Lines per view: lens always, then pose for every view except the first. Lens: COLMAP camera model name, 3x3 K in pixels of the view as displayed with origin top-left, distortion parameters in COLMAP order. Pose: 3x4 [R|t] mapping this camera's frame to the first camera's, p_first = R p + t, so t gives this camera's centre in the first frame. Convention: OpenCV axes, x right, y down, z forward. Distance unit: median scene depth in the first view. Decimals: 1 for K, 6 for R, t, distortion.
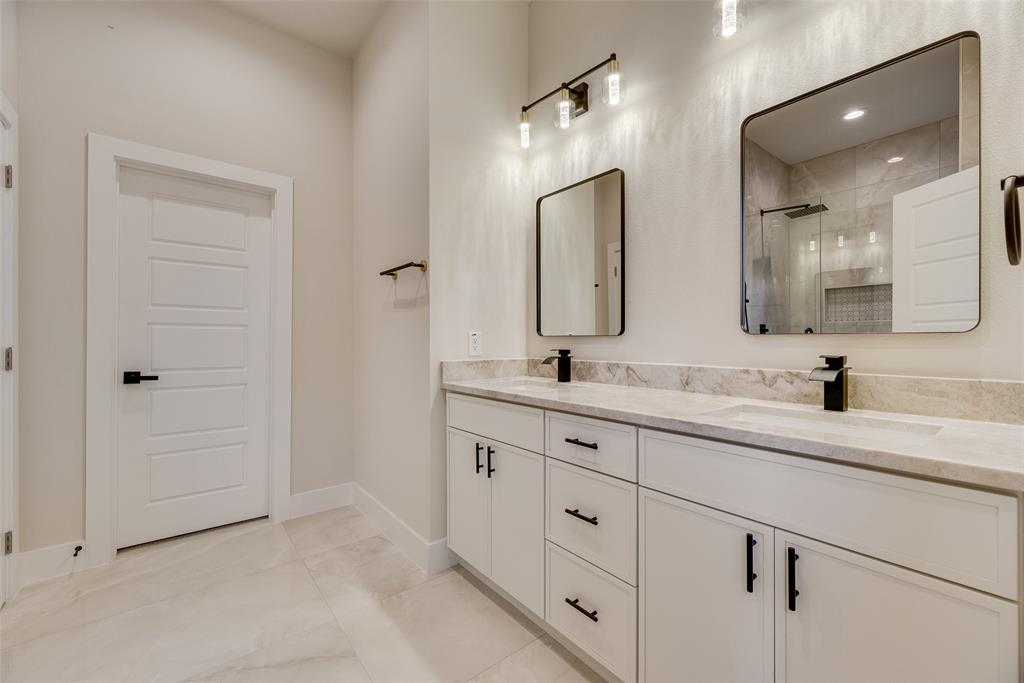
lens RADIAL K [[411.5, 0, 511.7], [0, 411.5, 345.2], [0, 0, 1]] dist [-0.000203, -0.000139]
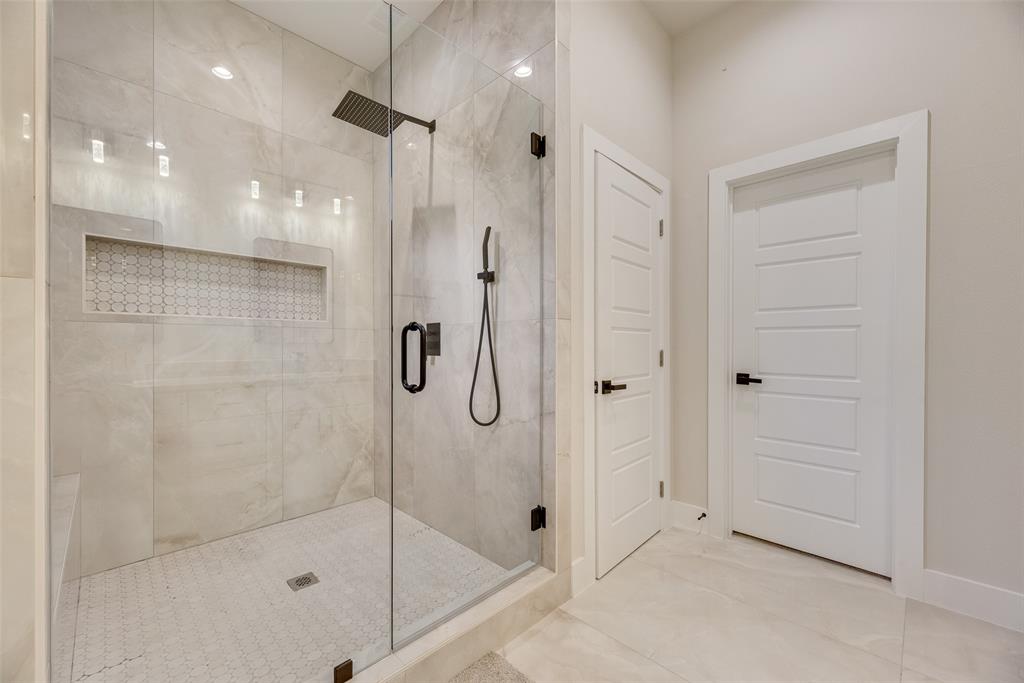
lens RADIAL K [[411.5, 0, 511.7], [0, 411.5, 345.2], [0, 0, 1]] dist [-0.000203, -0.000139]
pose [[0.102943, 0.002975, -0.994683, 0.094175], [-0.006279, 0.999978, 0.002341, -0.008802], [0.994667, 0.006004, 0.102960, 0.277353]]
